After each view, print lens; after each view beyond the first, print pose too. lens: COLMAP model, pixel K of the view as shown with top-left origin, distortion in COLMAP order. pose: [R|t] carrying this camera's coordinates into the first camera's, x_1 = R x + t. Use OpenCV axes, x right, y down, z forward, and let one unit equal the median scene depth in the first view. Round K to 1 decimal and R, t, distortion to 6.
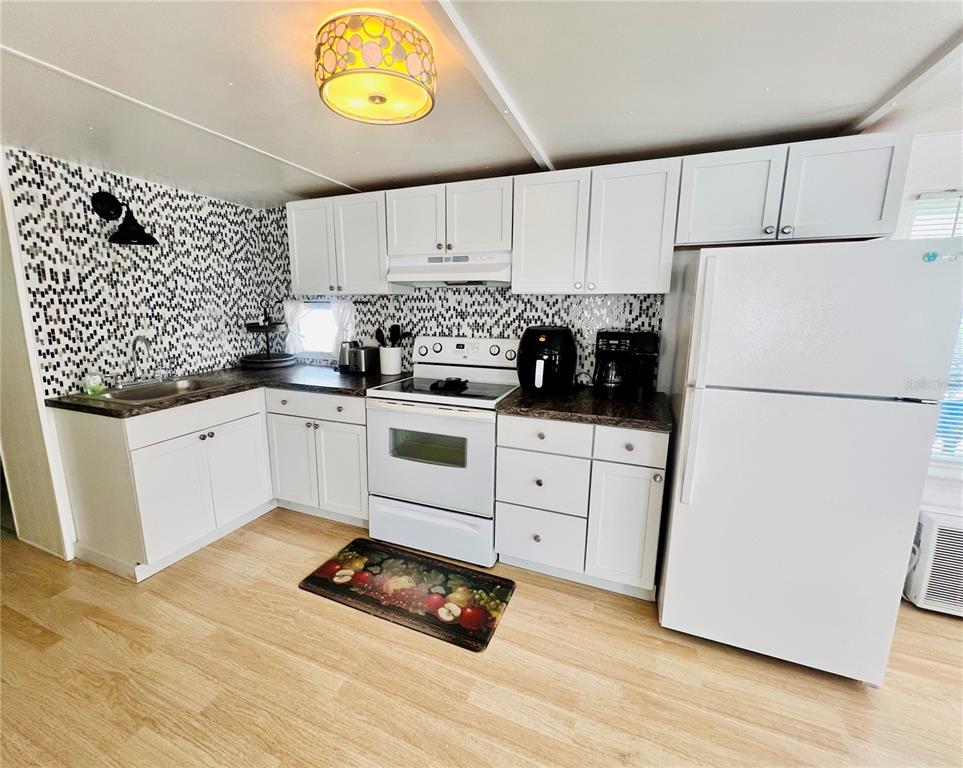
lens RADIAL K [[421.1, 0, 452.7], [0, 421.1, 392.2], [0, 0, 1]] dist [0.004581, 0.000240]
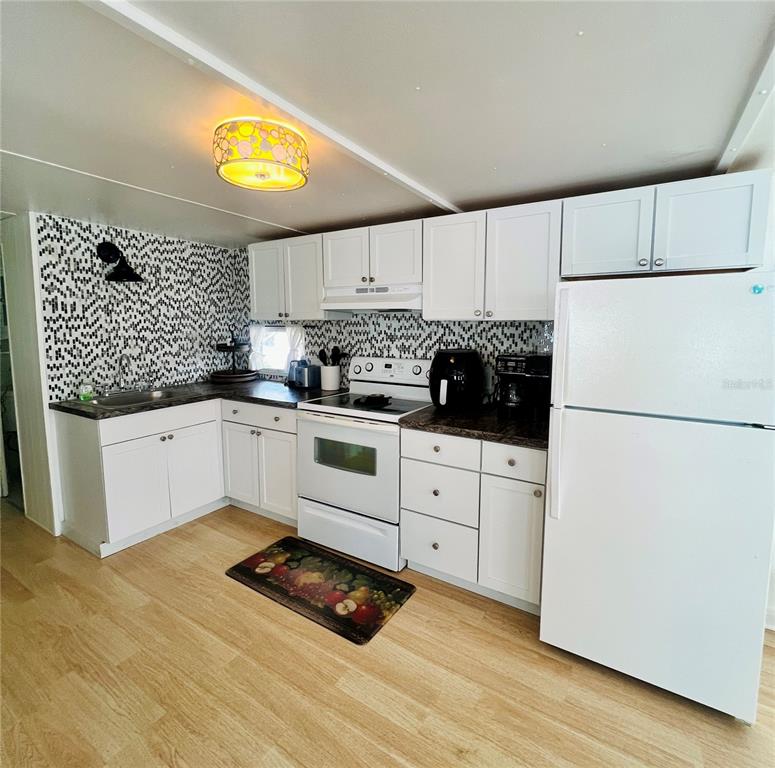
lens RADIAL K [[409.9, 0, 387.4], [0, 409.9, 377.6], [0, 0, 1]] dist [0.005207, -0.000138]
pose [[0.989181, 0.019117, -0.145449, 0.219179], [-0.030464, 0.996627, -0.076194, 0.004125], [0.143502, 0.079801, 0.986427, -0.076818]]
